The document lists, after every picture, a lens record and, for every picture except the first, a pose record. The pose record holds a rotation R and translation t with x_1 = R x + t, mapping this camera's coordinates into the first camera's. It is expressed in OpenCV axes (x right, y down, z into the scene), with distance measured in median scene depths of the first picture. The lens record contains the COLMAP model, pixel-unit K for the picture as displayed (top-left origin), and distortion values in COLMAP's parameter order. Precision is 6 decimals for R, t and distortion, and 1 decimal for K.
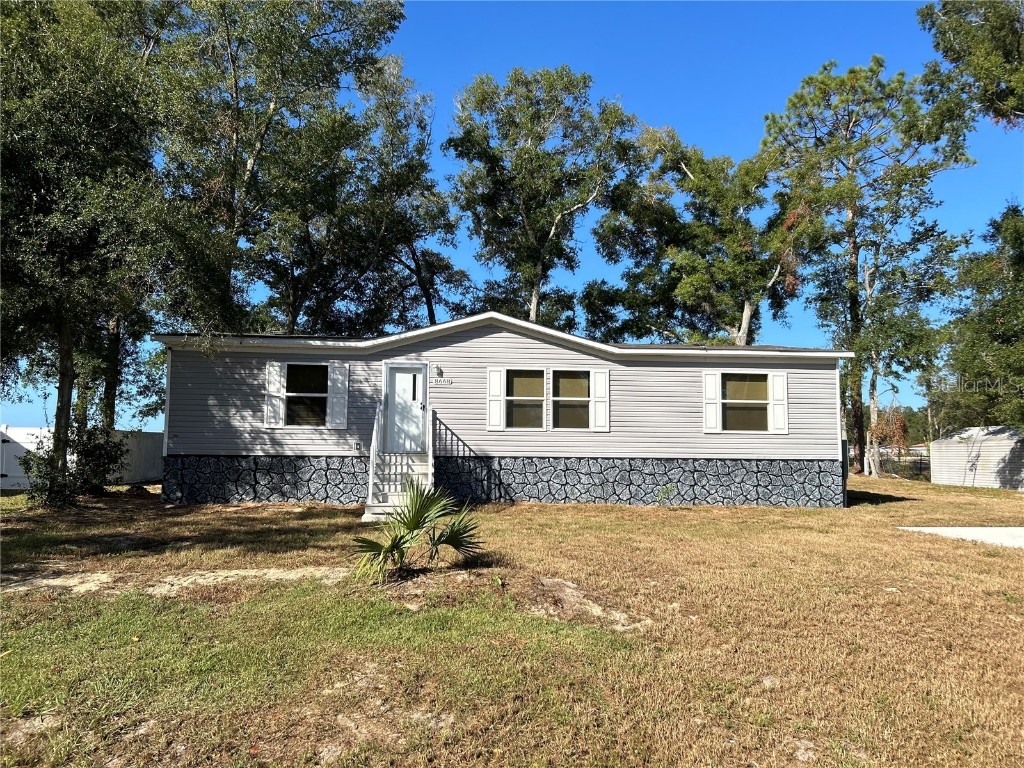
lens RADIAL K [[788.9, 0, 495.6], [0, 788.9, 374.4], [0, 0, 1]] dist [0.035126, -0.026993]
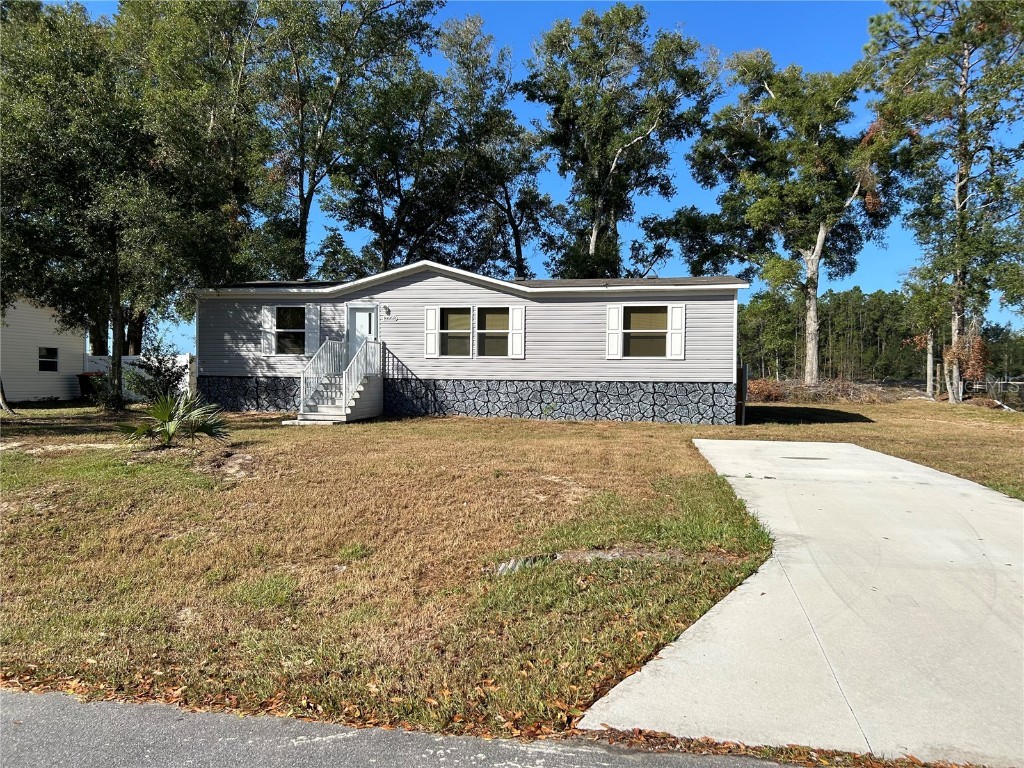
lens RADIAL K [[788.9, 0, 510.2], [0, 788.9, 382.0], [0, 0, 1]] dist [0.035126, -0.026993]
pose [[0.957784, 0.005750, -0.287430, 0.460933], [0.025429, 0.994187, 0.104624, -0.016931], [0.286361, -0.107517, 0.952070, -0.141413]]
